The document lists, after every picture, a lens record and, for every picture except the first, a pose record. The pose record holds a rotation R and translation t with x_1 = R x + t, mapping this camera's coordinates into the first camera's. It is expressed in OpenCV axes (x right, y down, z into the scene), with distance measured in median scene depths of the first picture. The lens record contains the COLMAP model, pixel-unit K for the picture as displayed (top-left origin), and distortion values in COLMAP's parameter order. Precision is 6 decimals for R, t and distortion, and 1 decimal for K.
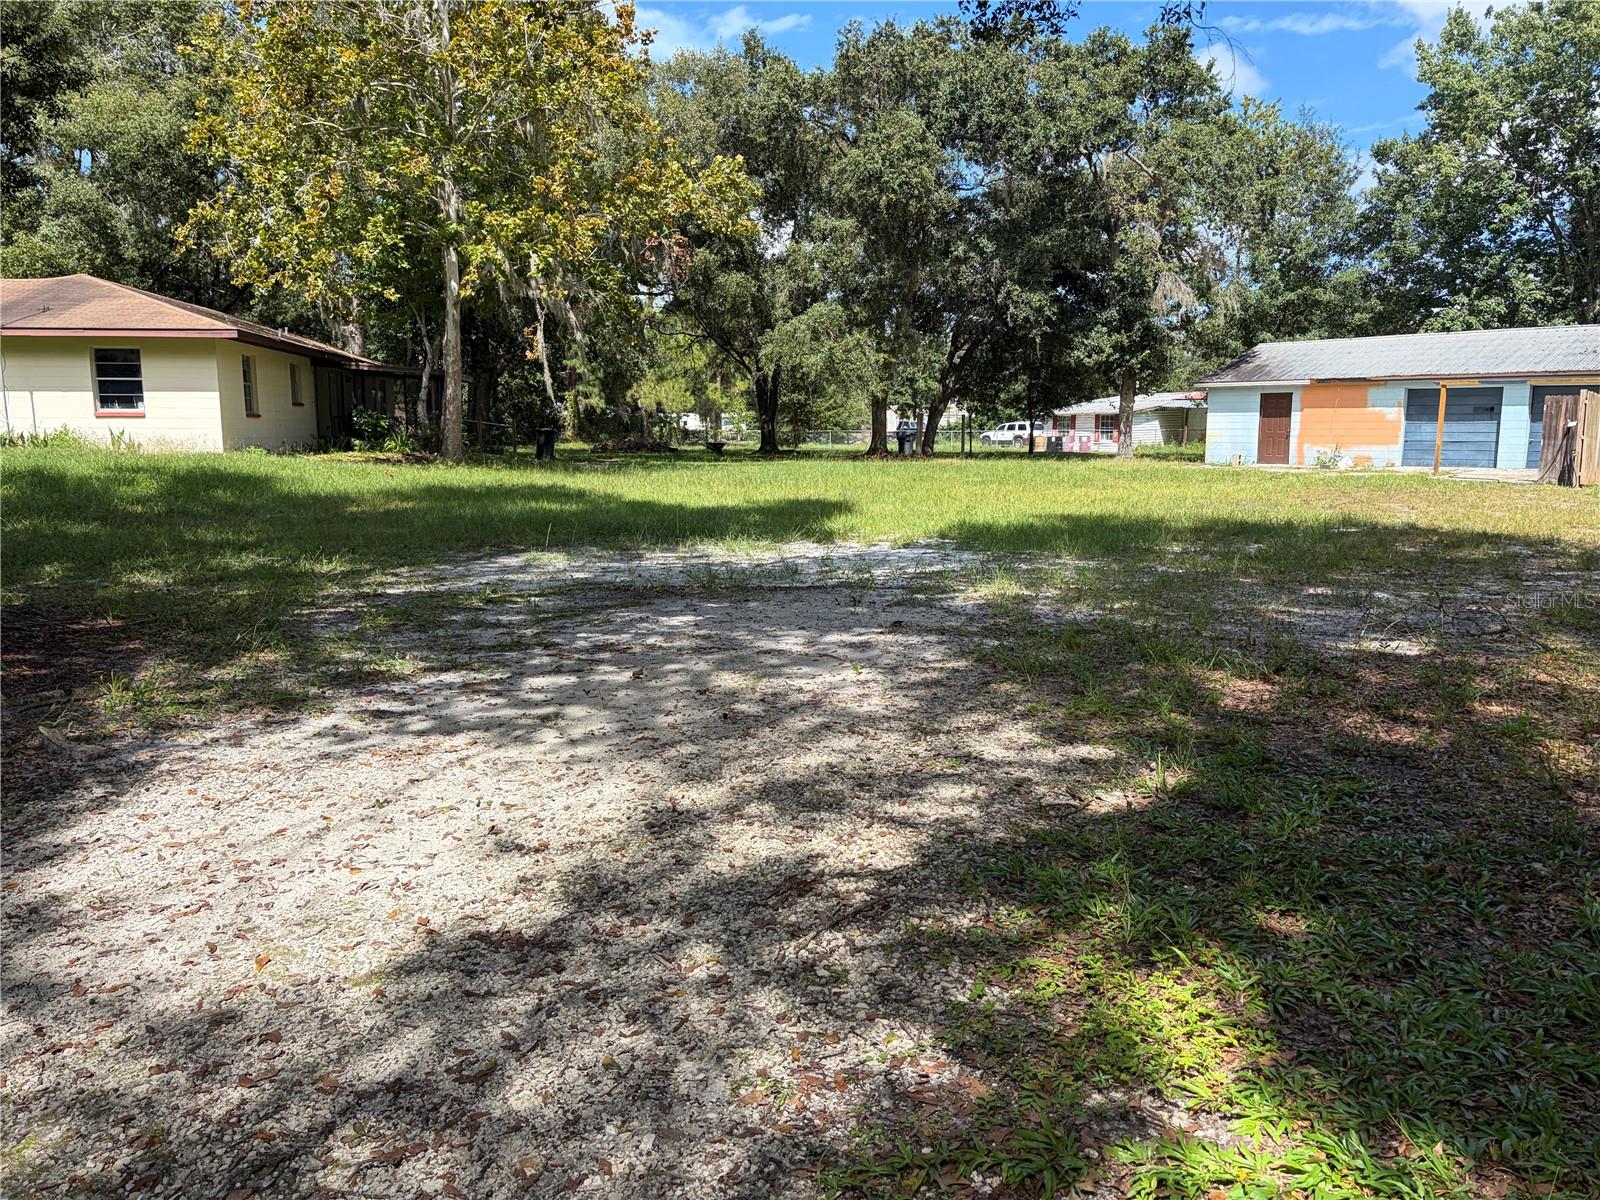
lens RADIAL K [[1234.9, 0, 798.9], [0, 1234.9, 600.2], [0, 0, 1]] dist [0.031347, 0.000220]
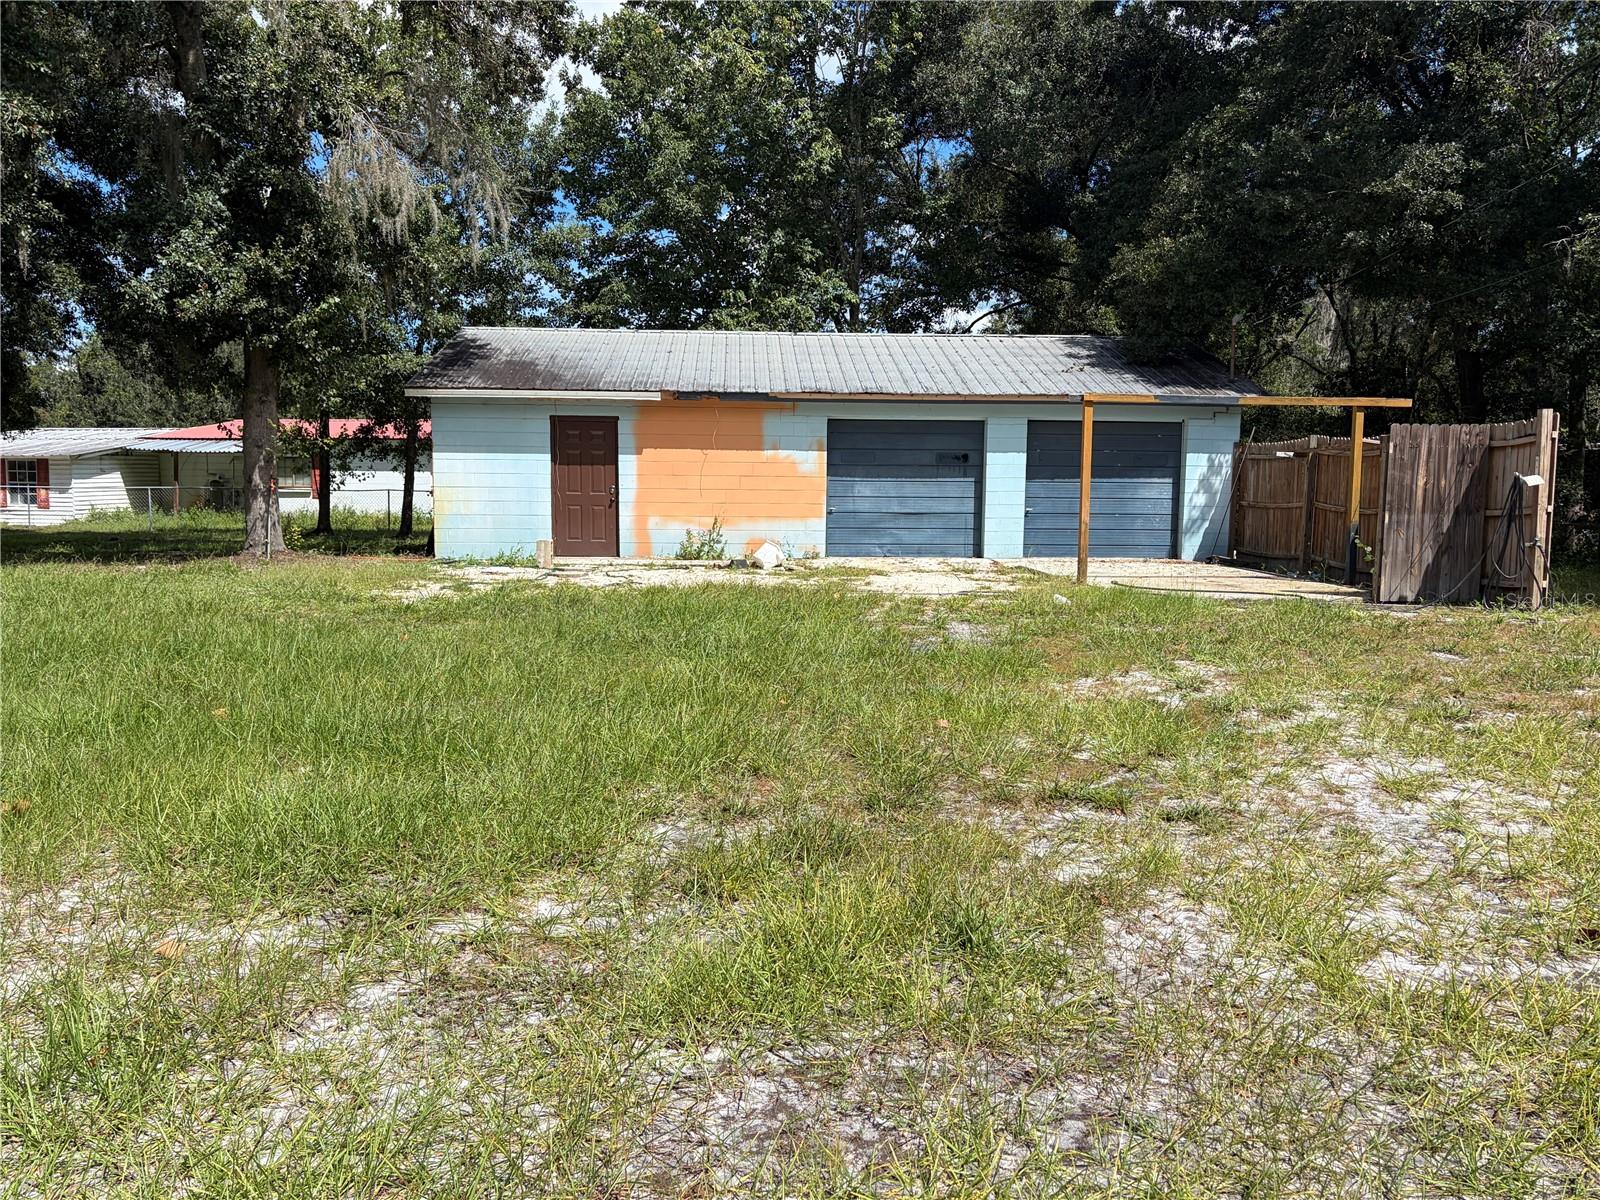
lens RADIAL K [[1234.9, 0, 797.5], [0, 1234.9, 603.4], [0, 0, 1]] dist [0.031347, 0.000220]
pose [[0.626767, -0.063699, 0.776599, 0.047310], [0.100149, 0.994972, 0.000783, -0.085980], [-0.772744, 0.077285, 0.629995, 0.643609]]
